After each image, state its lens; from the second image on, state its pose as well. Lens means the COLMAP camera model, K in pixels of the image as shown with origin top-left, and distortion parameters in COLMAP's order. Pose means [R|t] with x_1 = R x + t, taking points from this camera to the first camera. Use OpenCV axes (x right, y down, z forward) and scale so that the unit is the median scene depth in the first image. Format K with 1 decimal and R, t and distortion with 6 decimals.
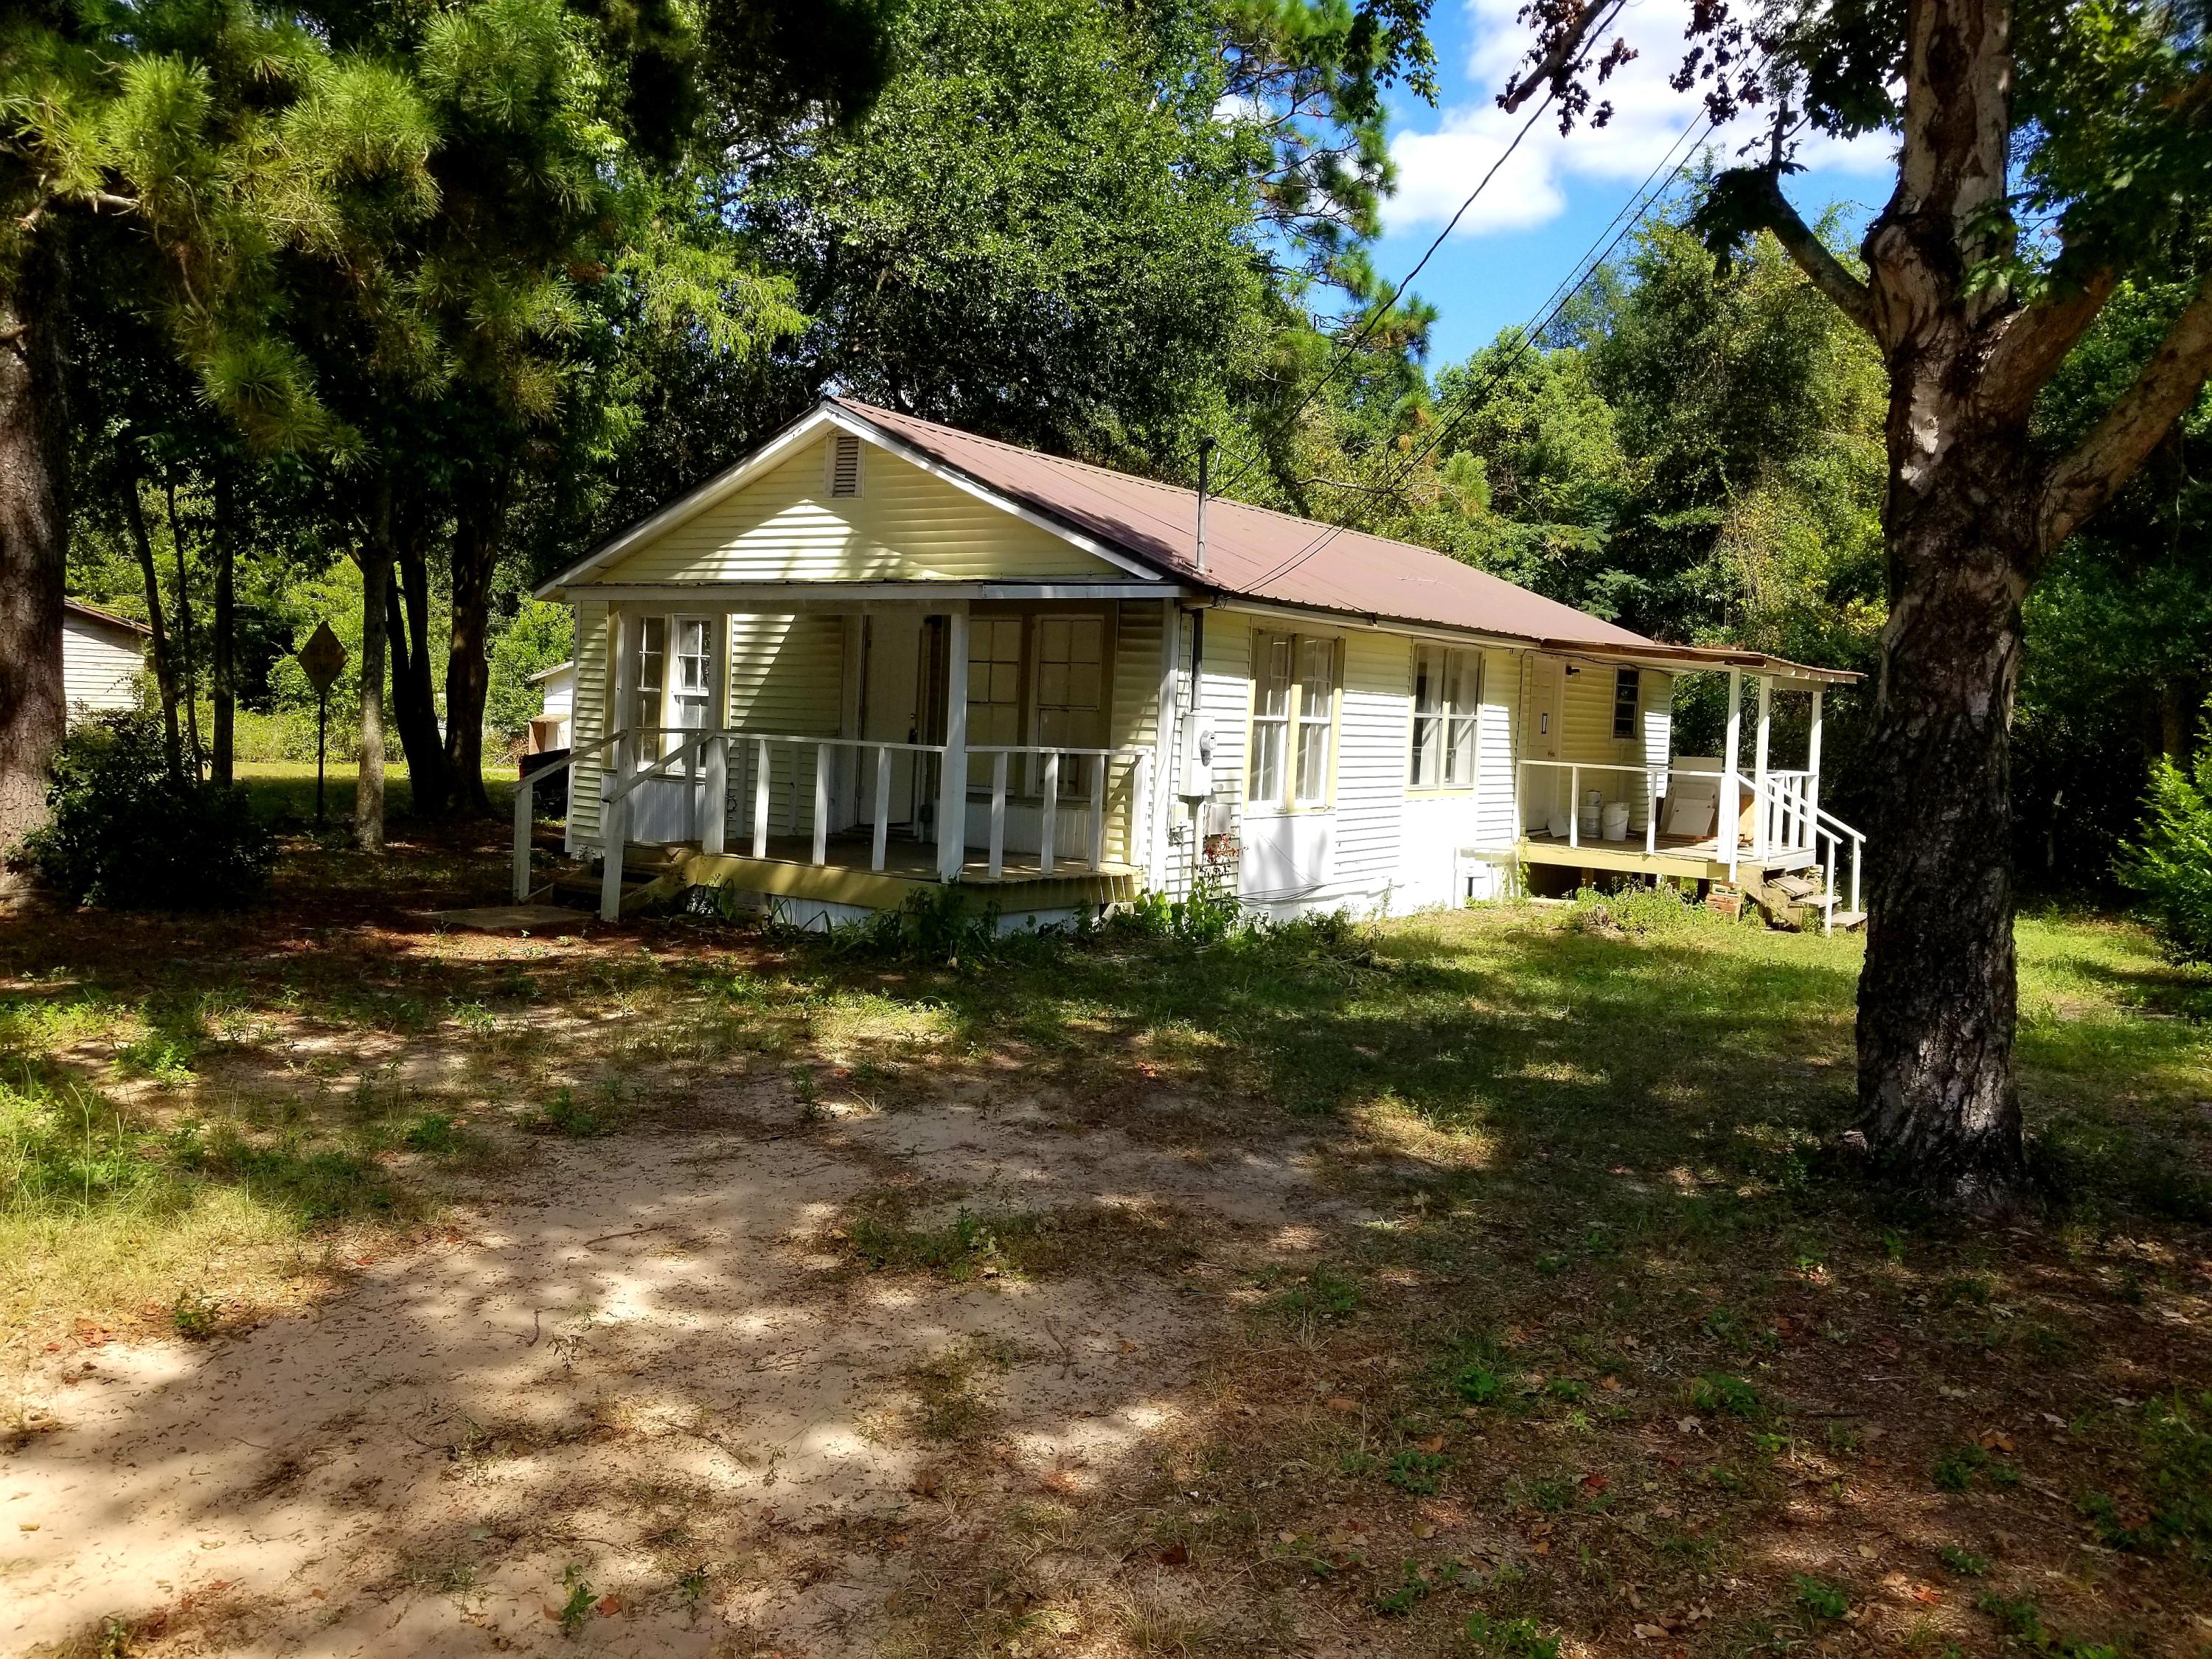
lens RADIAL K [[1725.1, 0, 1103.2], [0, 1725.1, 806.8], [0, 0, 1]] dist [0.050862, -0.051217]
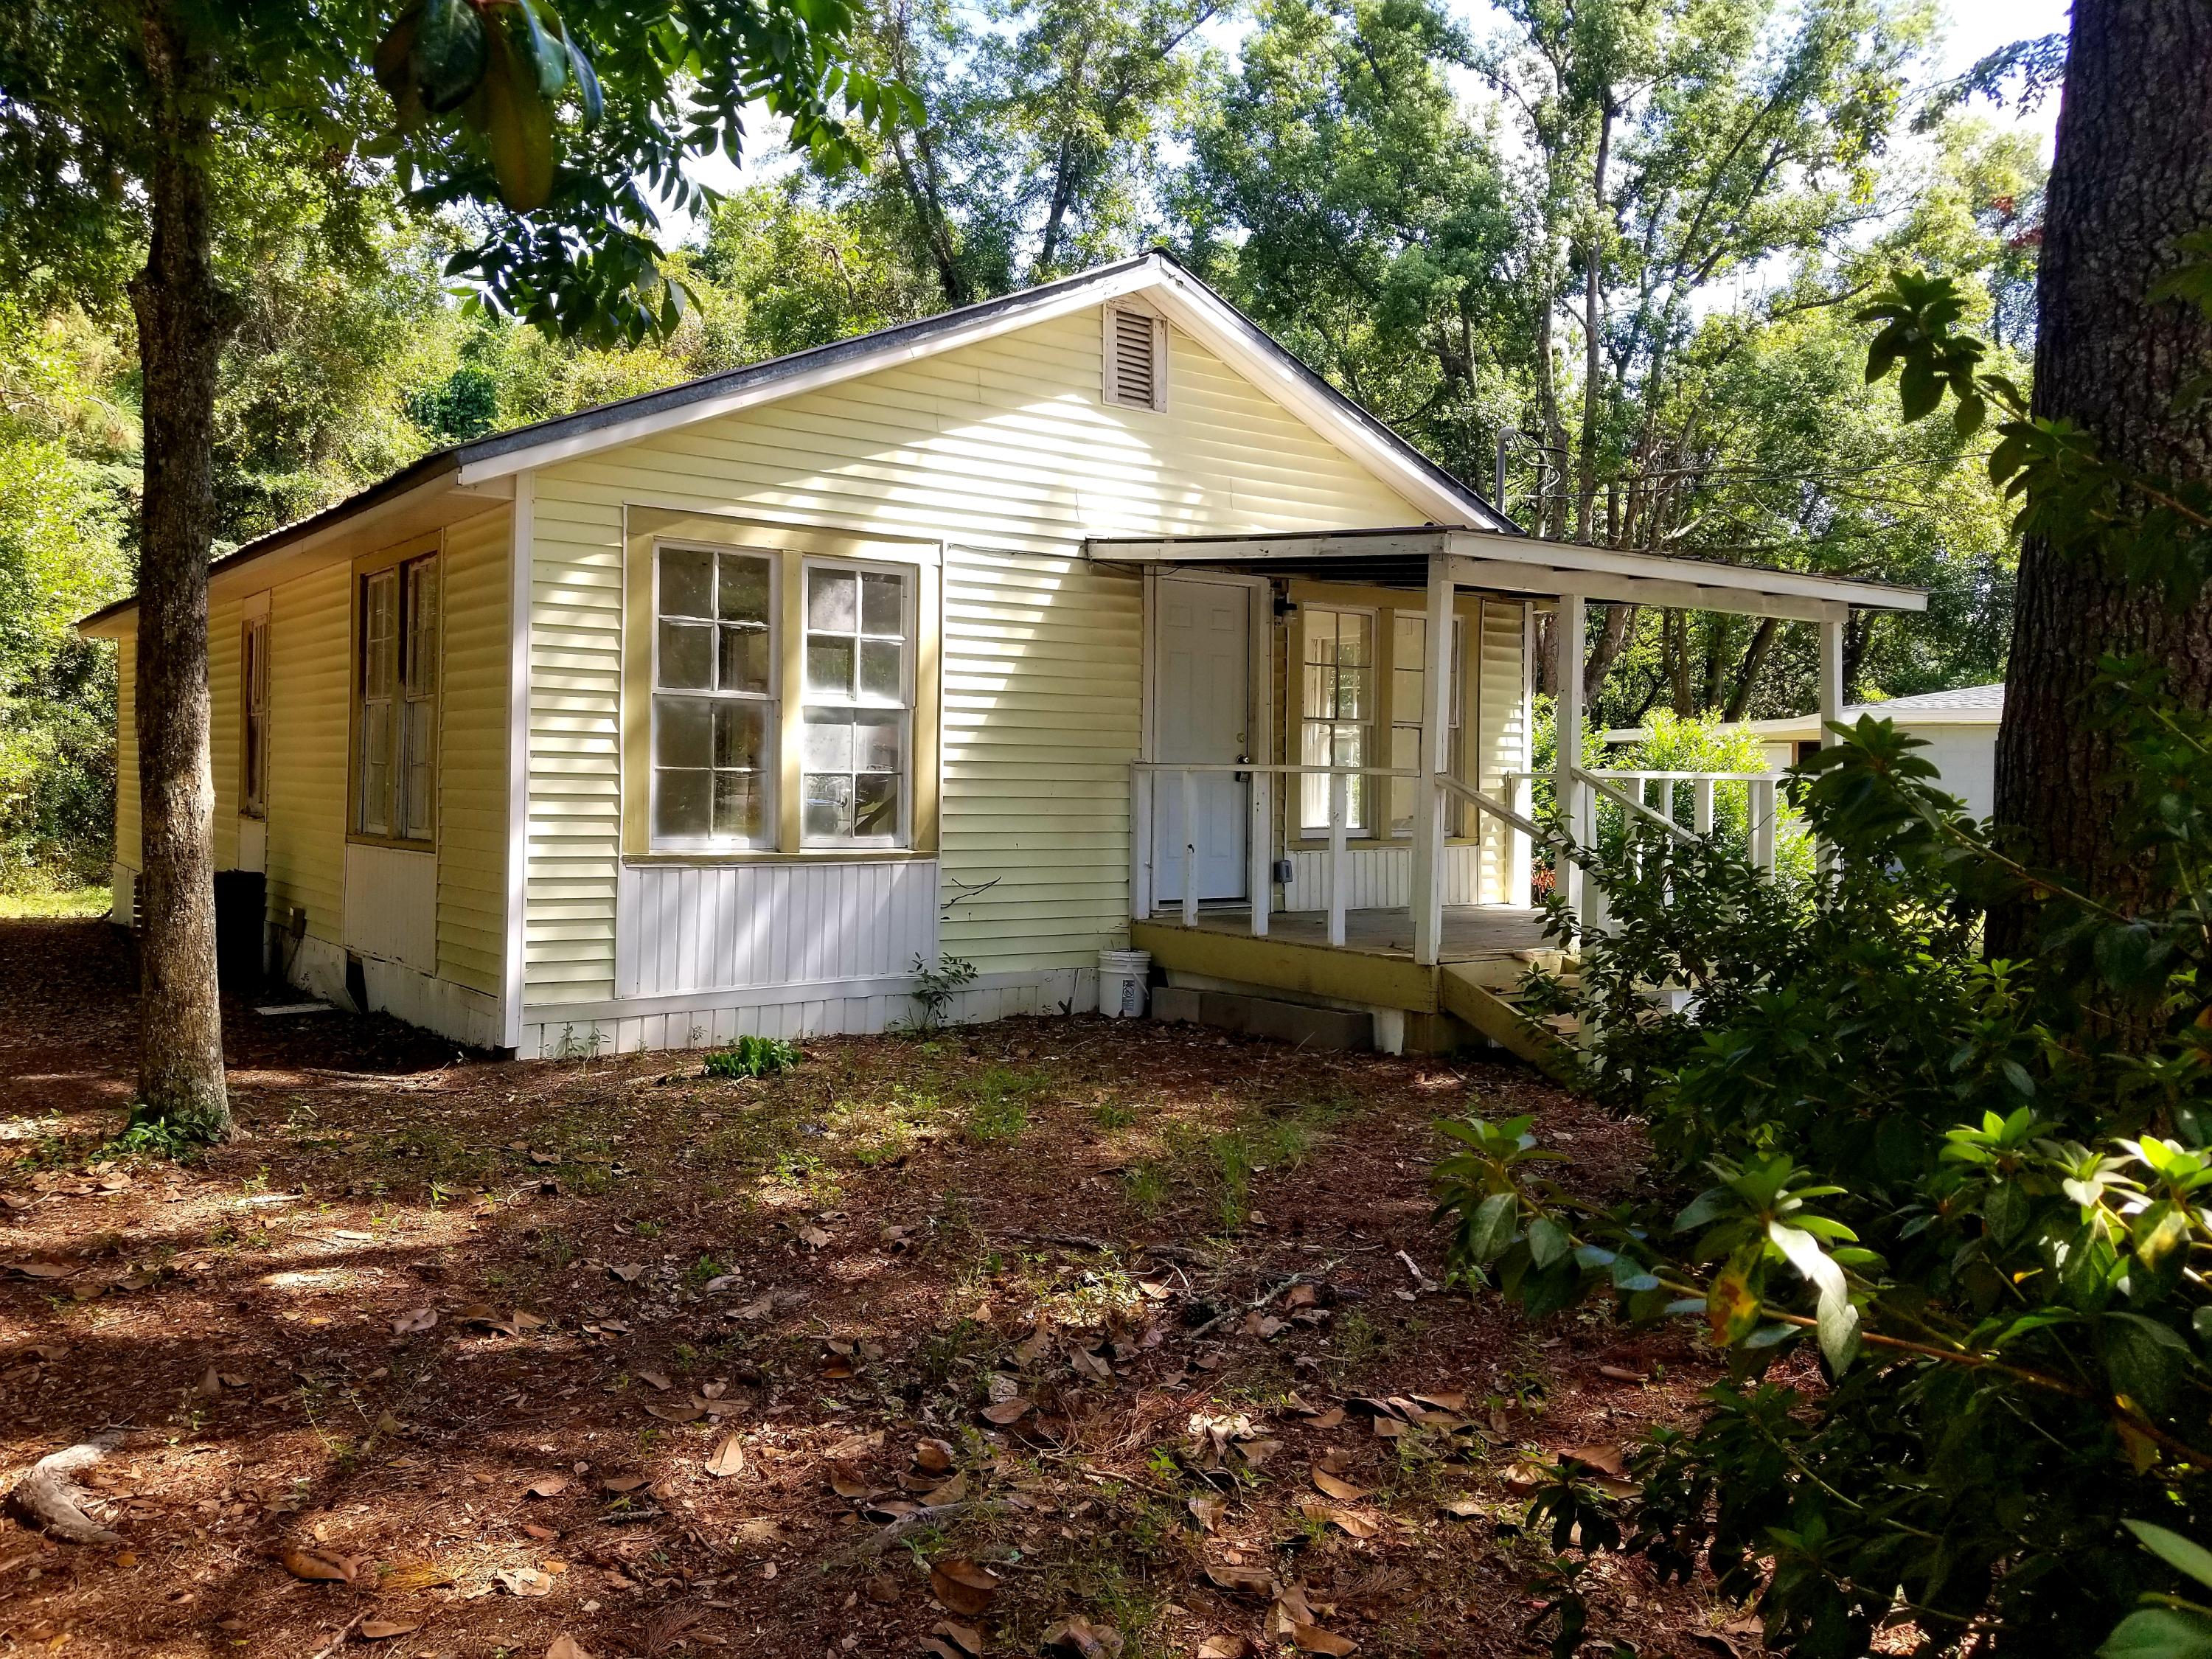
lens RADIAL K [[1725.1, 0, 1103.3], [0, 1725.1, 828.3], [0, 0, 1]] dist [0.050862, -0.051217]
pose [[0.316190, -0.067356, 0.946302, -0.737687], [0.049151, 0.997300, 0.054563, -0.052076], [-0.947422, 0.029259, 0.318647, 0.754792]]
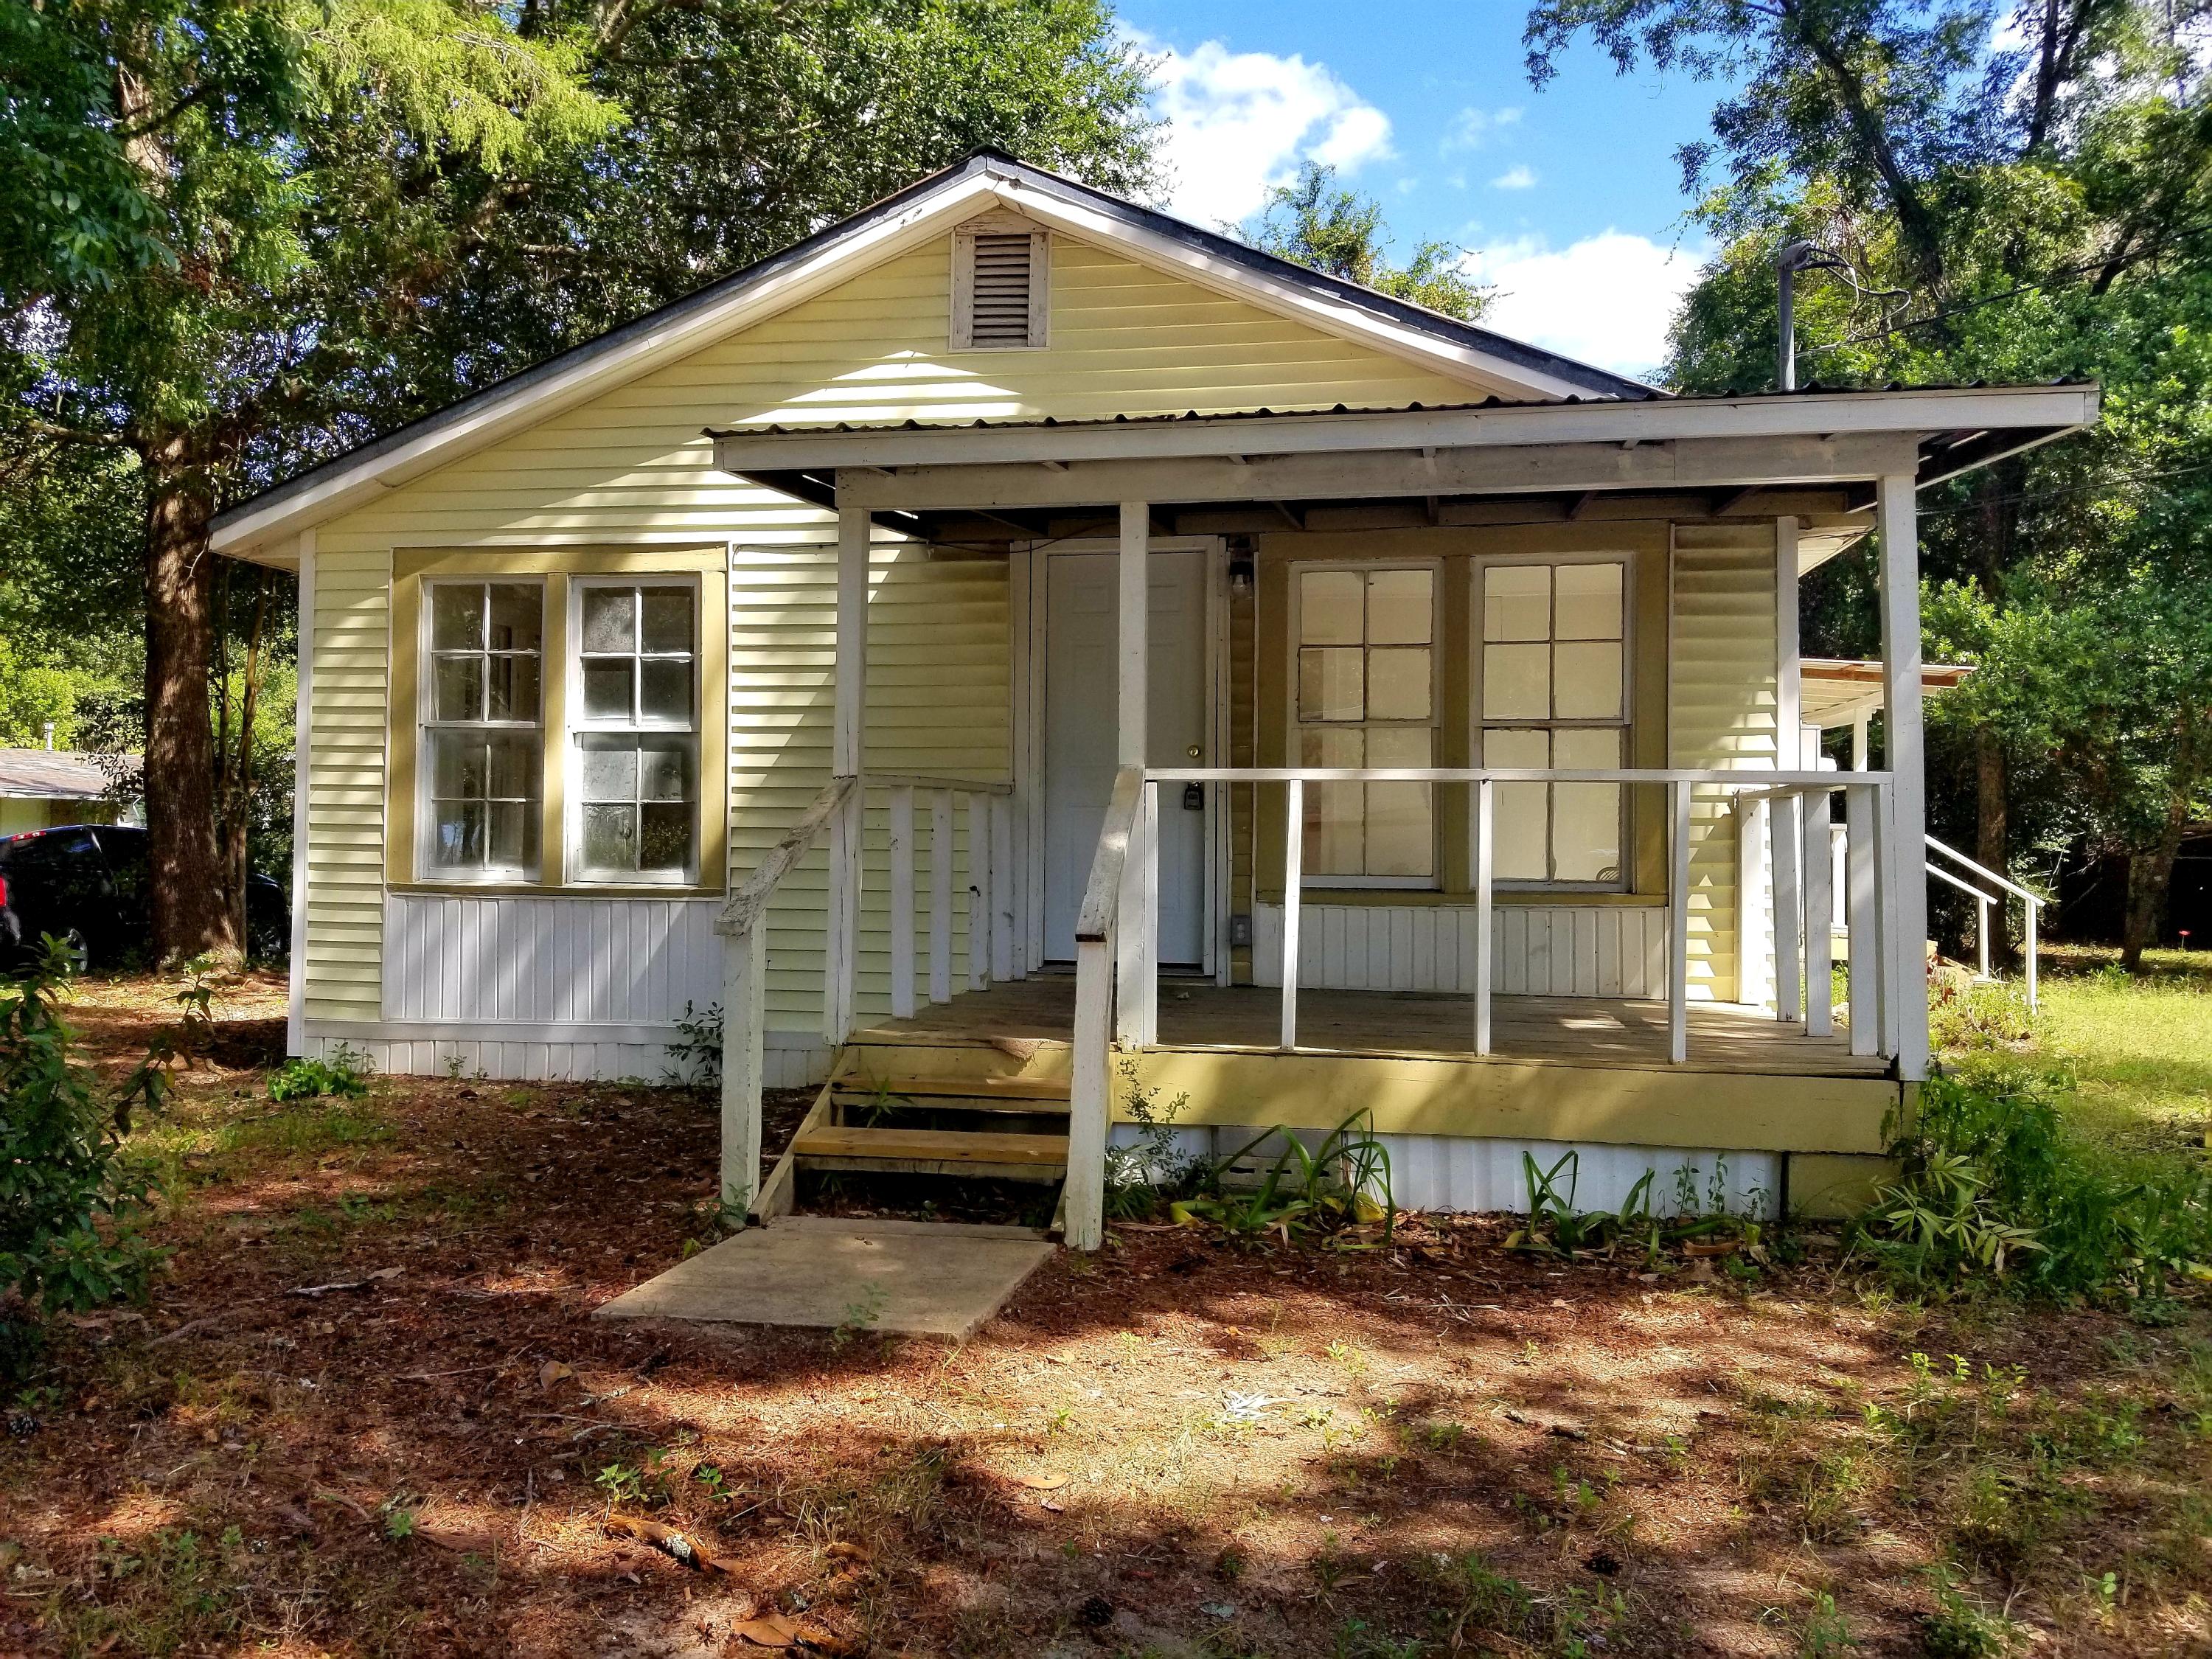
lens RADIAL K [[1725.1, 0, 1088.8], [0, 1725.1, 825.4], [0, 0, 1]] dist [0.050862, -0.051217]
pose [[0.905941, -0.033730, 0.422058, -0.332356], [0.053293, 0.997978, -0.034636, -0.011229], [-0.420037, 0.053871, 0.905907, 0.479541]]
